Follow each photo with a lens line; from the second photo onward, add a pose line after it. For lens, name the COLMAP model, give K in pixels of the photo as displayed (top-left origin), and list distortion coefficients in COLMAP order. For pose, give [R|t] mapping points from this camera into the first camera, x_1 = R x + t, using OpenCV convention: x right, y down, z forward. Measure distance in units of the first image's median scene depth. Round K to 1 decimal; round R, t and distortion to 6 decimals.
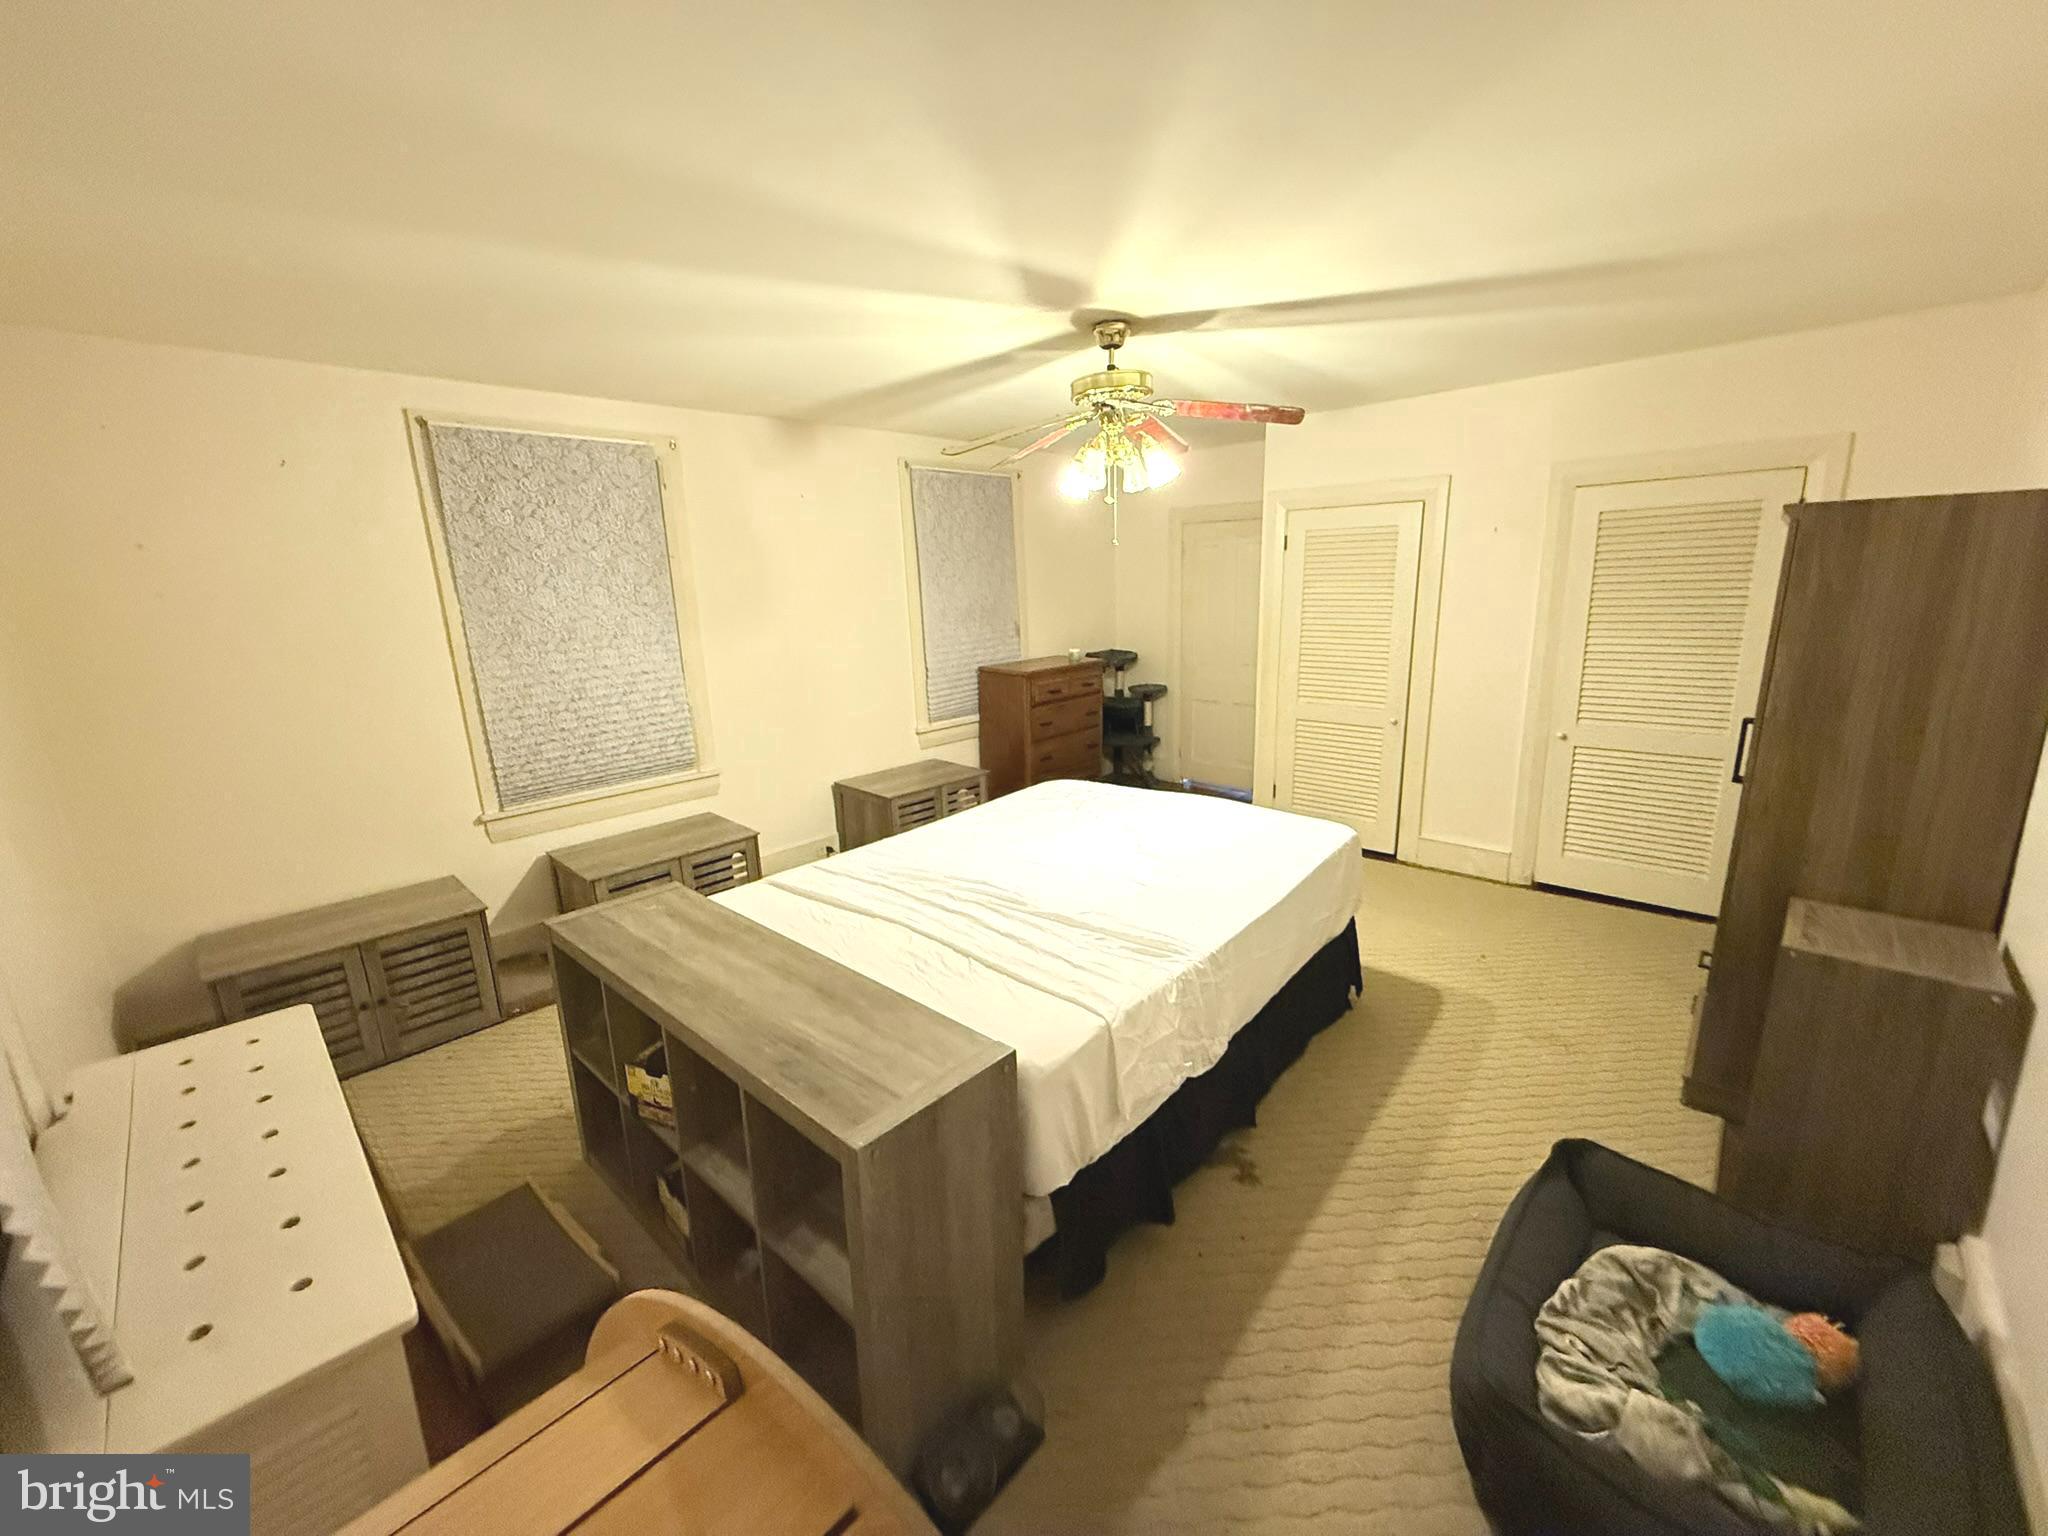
lens RADIAL K [[822.7, 0, 1024.0], [0, 822.7, 768.0], [0, 0, 1]] dist [0.001049, 0.000004]
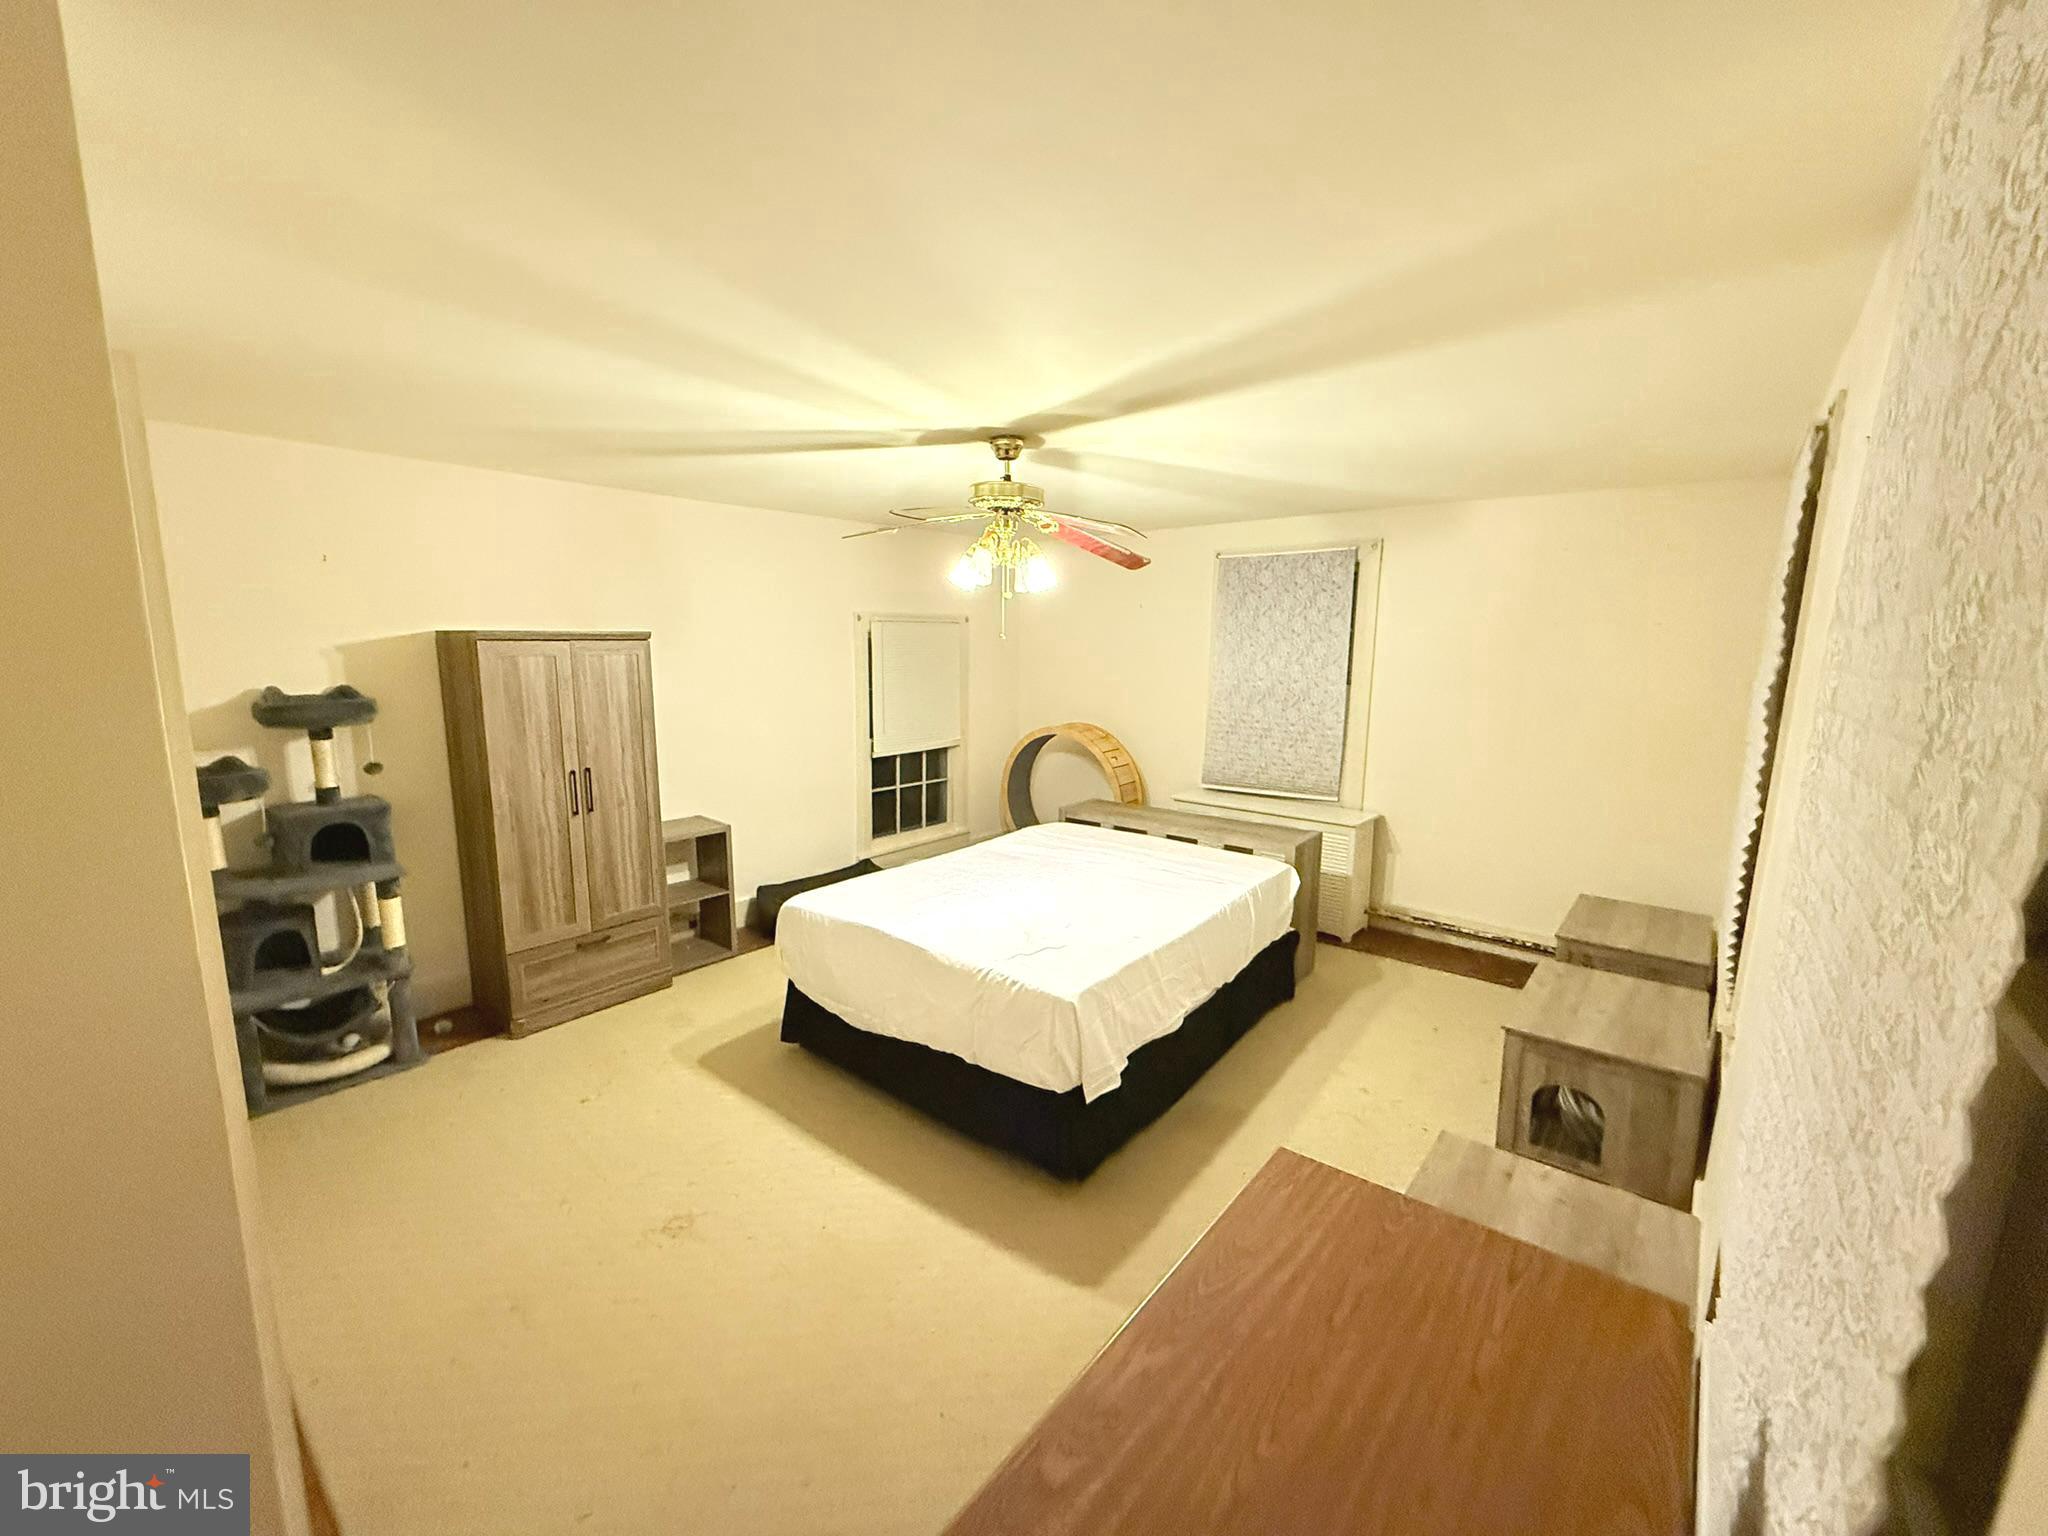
lens RADIAL K [[811.6, 0, 1019.4], [0, 811.6, 770.2], [0, 0, 1]] dist [0.001764, -0.000285]
pose [[-0.998813, 0.029547, -0.038716, 0.137155], [0.012493, 0.923783, 0.382712, -0.522222], [0.047073, 0.381774, -0.923056, 2.054066]]
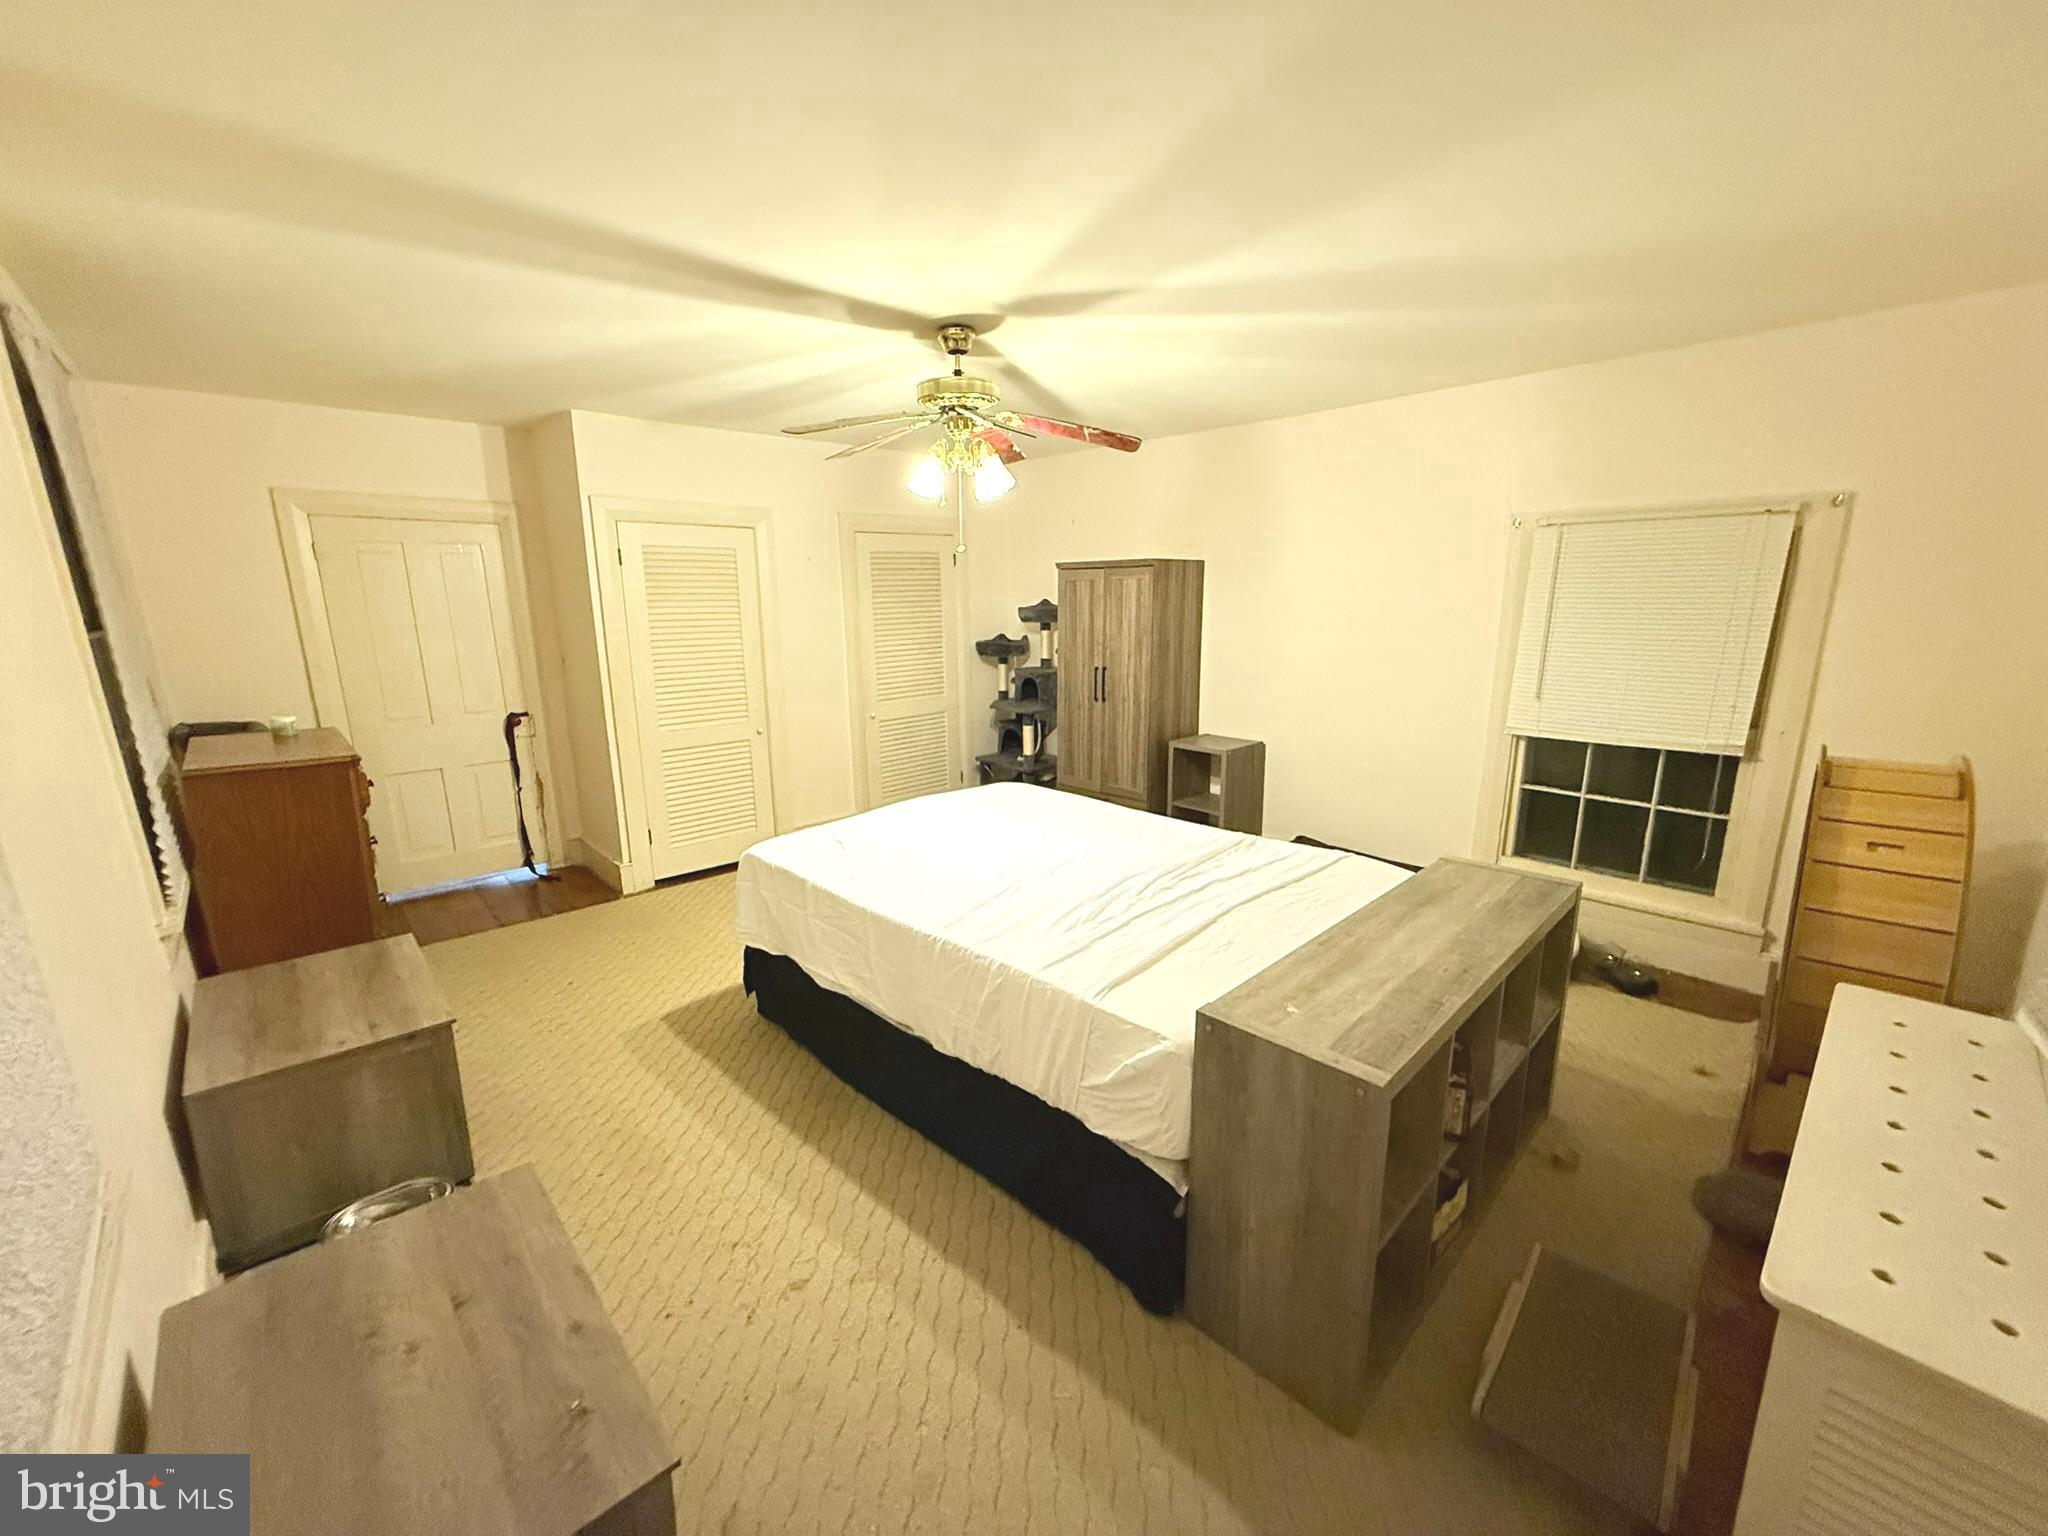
lens RADIAL K [[811.6, 0, 1019.4], [0, 811.6, 770.2], [0, 0, 1]] dist [0.001764, -0.000285]
pose [[0.058586, -0.189655, 0.980101, -0.911882], [0.234145, 0.957011, 0.171191, -0.171558], [-0.970435, 0.219456, 0.100474, 0.902805]]
